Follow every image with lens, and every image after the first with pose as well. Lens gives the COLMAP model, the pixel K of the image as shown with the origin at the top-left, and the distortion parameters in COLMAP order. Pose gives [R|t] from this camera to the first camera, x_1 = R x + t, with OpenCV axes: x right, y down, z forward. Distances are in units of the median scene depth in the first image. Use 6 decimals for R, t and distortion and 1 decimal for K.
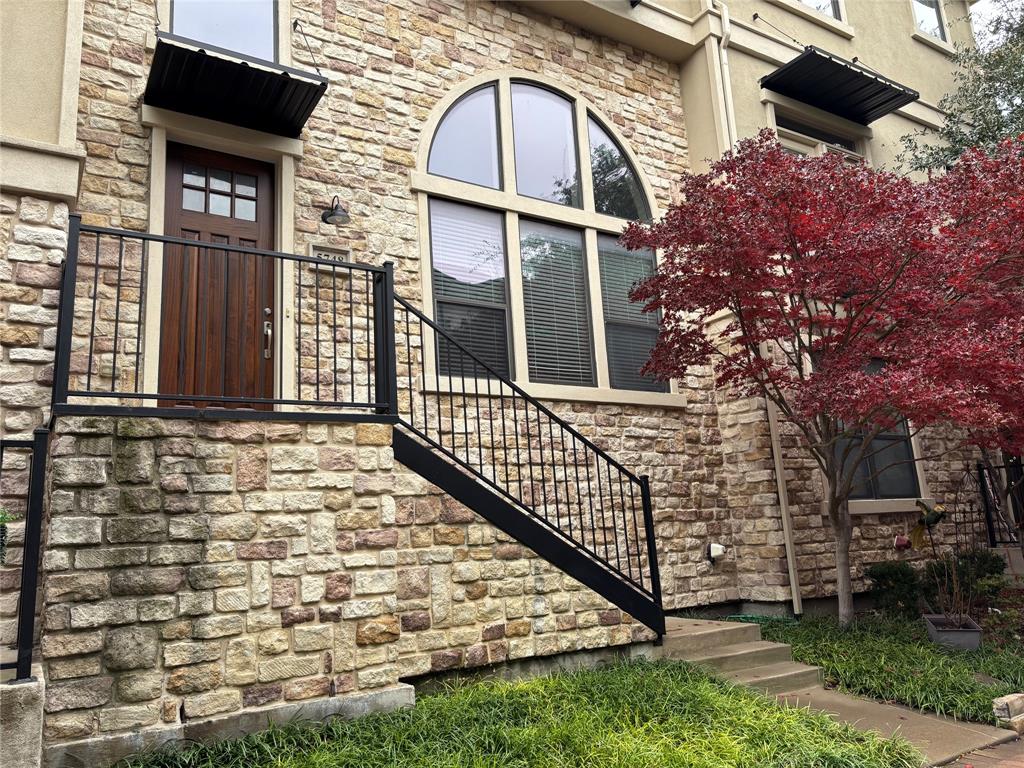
lens RADIAL K [[773.6, 0, 506.9], [0, 773.6, 381.1], [0, 0, 1]] dist [0.046151, -0.058605]
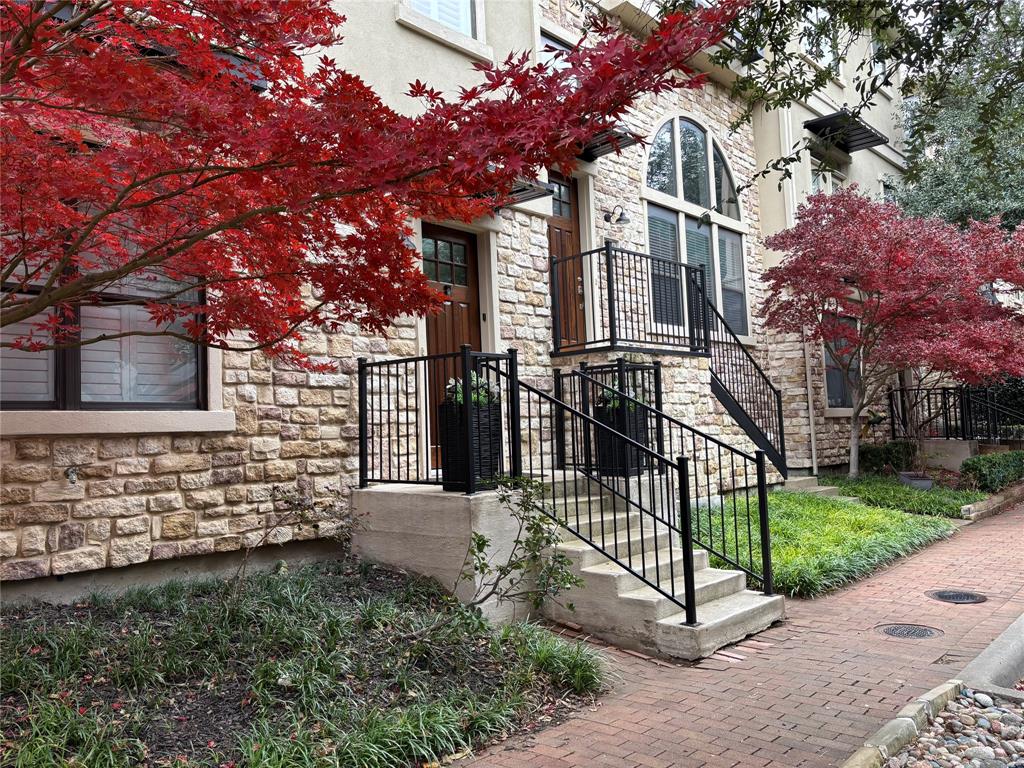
lens RADIAL K [[775.7, 0, 512.0], [0, 775.7, 384.0], [0, 0, 1]] dist [0.067881, -0.099563]
pose [[0.967849, 0.035645, 0.248993, -0.886362], [-0.066374, 0.991014, 0.116131, -0.056197], [-0.242616, -0.128924, 0.961518, -0.549561]]
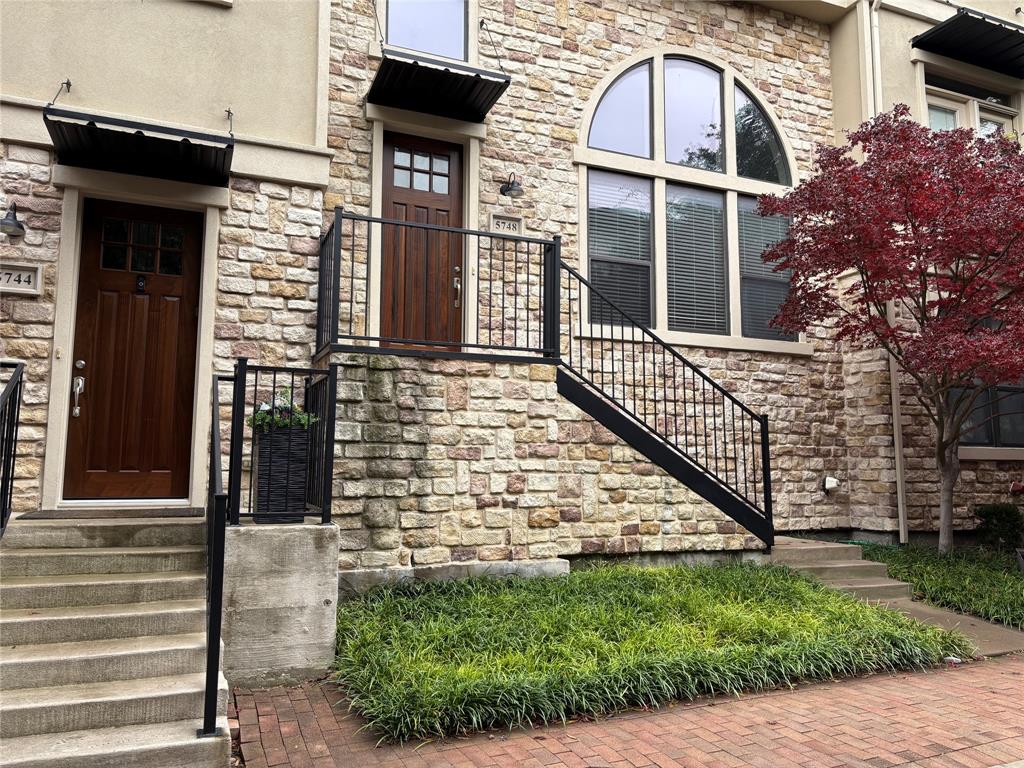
lens RADIAL K [[775.7, 0, 512.0], [0, 775.7, 384.0], [0, 0, 1]] dist [0.067881, -0.099563]
pose [[0.985047, 0.042758, -0.166894, -0.004223], [-0.026982, 0.995047, 0.095672, -0.029447], [0.170159, -0.089738, 0.981322, -0.244977]]
